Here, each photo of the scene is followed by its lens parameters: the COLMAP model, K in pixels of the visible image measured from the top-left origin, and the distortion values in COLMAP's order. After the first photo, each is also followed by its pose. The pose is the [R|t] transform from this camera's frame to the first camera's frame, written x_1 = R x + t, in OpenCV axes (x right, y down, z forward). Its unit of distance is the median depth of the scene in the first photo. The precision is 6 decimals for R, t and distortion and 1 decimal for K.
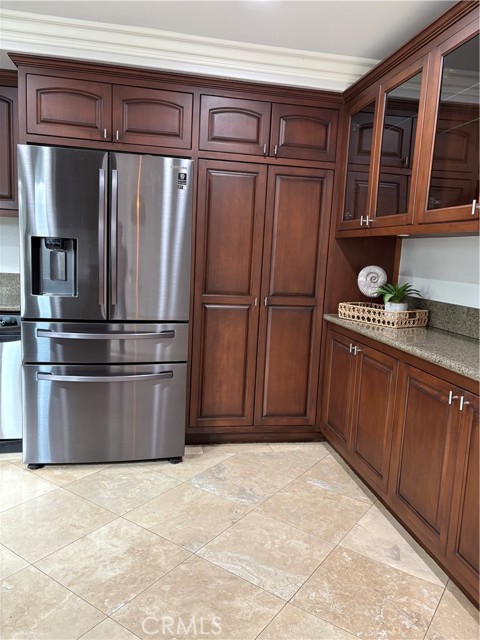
lens RADIAL K [[488.6, 0, 238.5], [0, 488.6, 320.8], [0, 0, 1]] dist [0.043532, -0.036076]
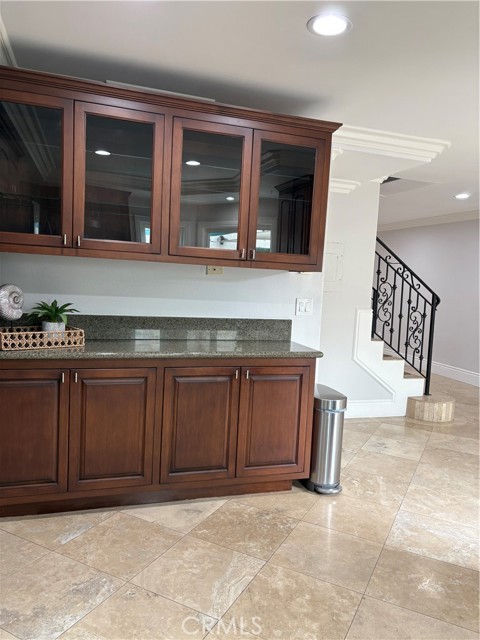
lens RADIAL K [[488.6, 0, 238.8], [0, 488.6, 322.5], [0, 0, 1]] dist [0.043532, -0.036076]
pose [[-0.134925, -0.140314, 0.980871, -0.782297], [0.084550, 0.984682, 0.152489, -0.175062], [-0.987242, 0.103508, -0.120994, 0.870756]]
